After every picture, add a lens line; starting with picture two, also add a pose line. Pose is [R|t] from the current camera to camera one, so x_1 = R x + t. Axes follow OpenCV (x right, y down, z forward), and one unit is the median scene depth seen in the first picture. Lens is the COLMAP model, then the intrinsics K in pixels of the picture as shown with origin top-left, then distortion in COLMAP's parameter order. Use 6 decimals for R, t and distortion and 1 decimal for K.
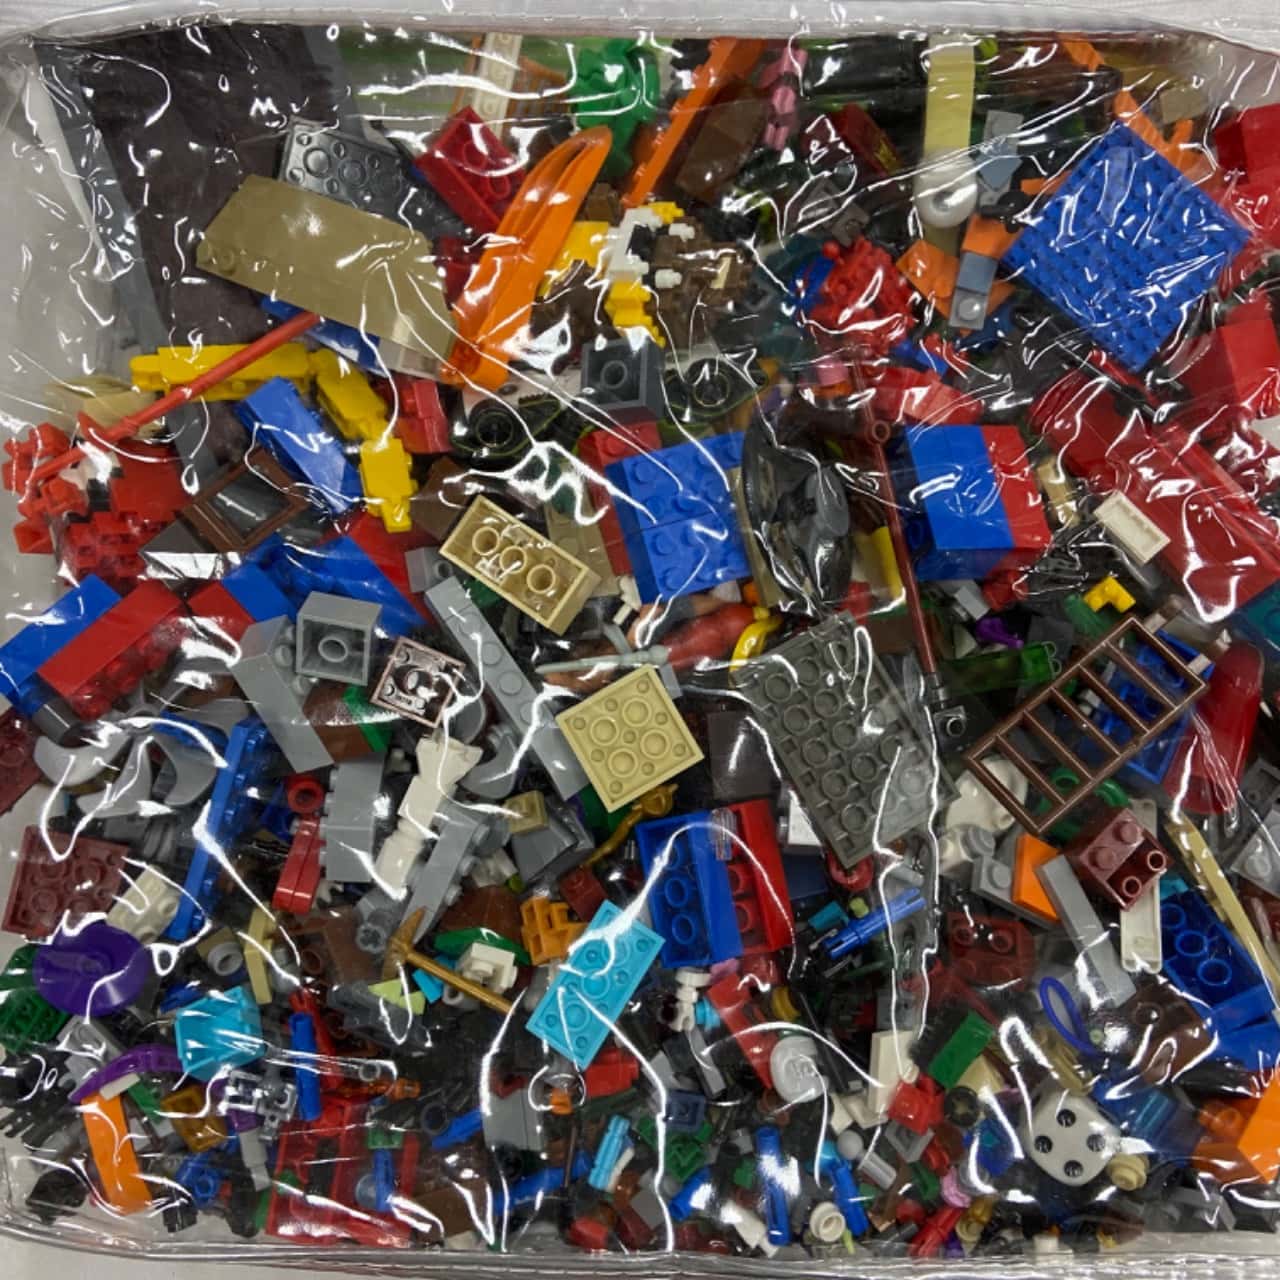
lens RADIAL K [[1316.1, 0, 640.0], [0, 1316.1, 640.0], [0, 0, 1]] dist [0.117122, -0.202366]
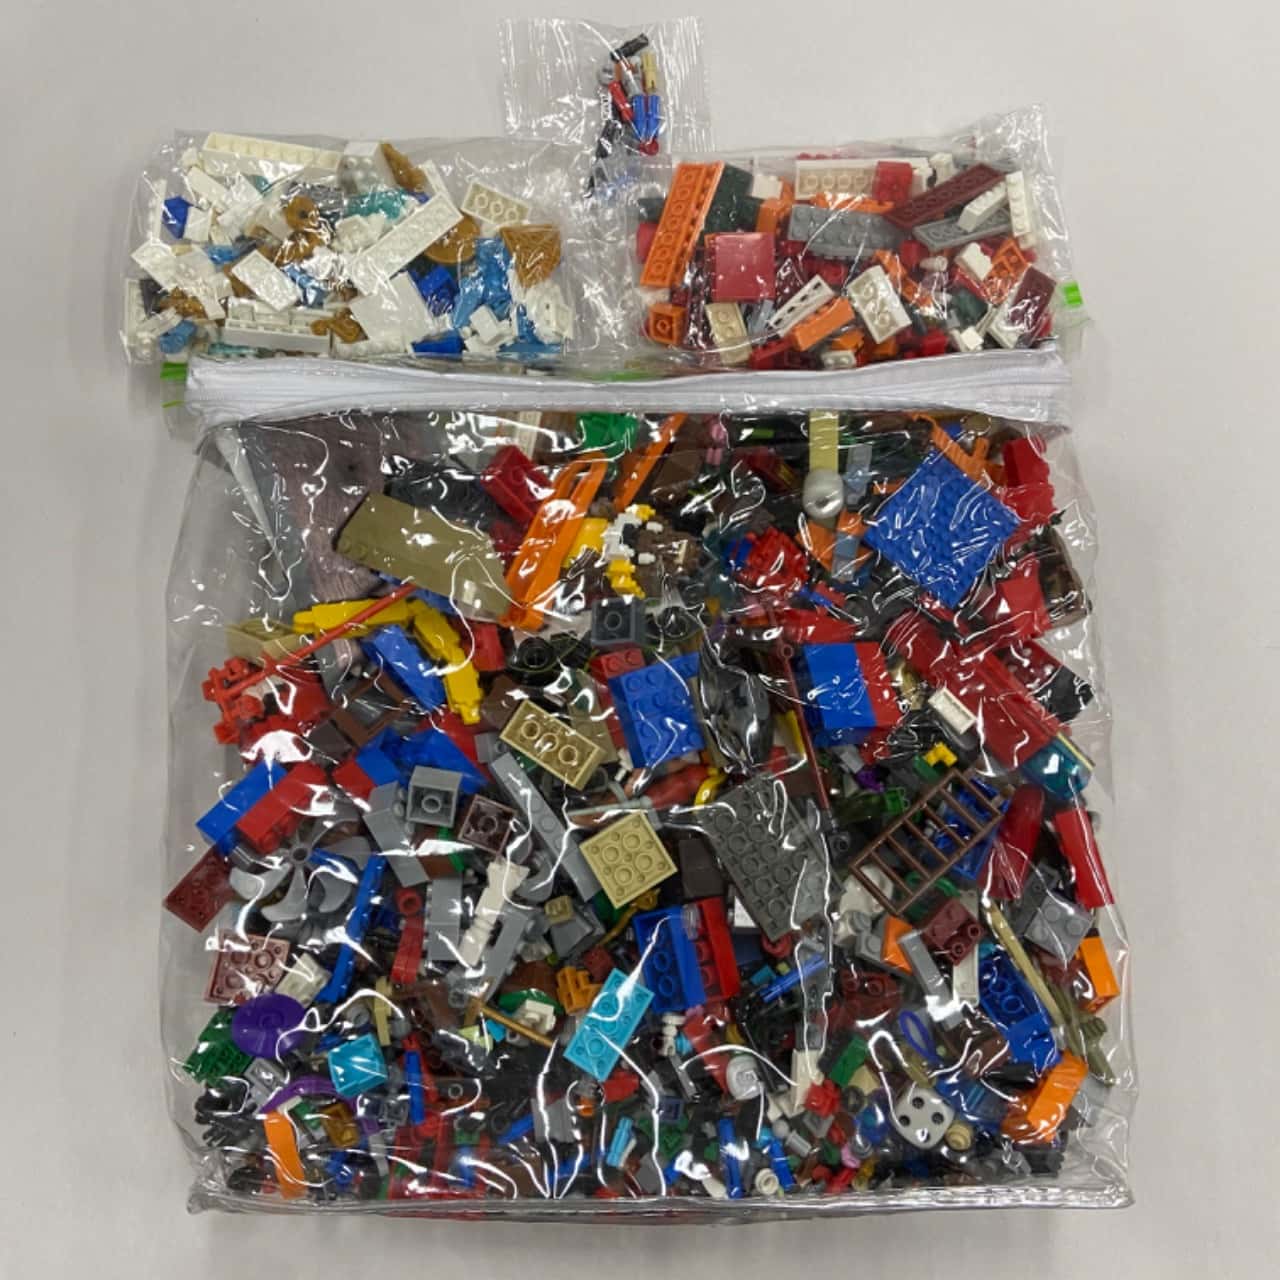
lens RADIAL K [[1316.1, 0, 640.0], [0, 1316.1, 640.0], [0, 0, 1]] dist [0.117122, -0.202366]
pose [[0.999380, -0.020113, 0.028882, -0.032888], [0.021959, 0.997637, -0.065101, -0.076616], [-0.027505, 0.065695, 0.997461, -0.526700]]
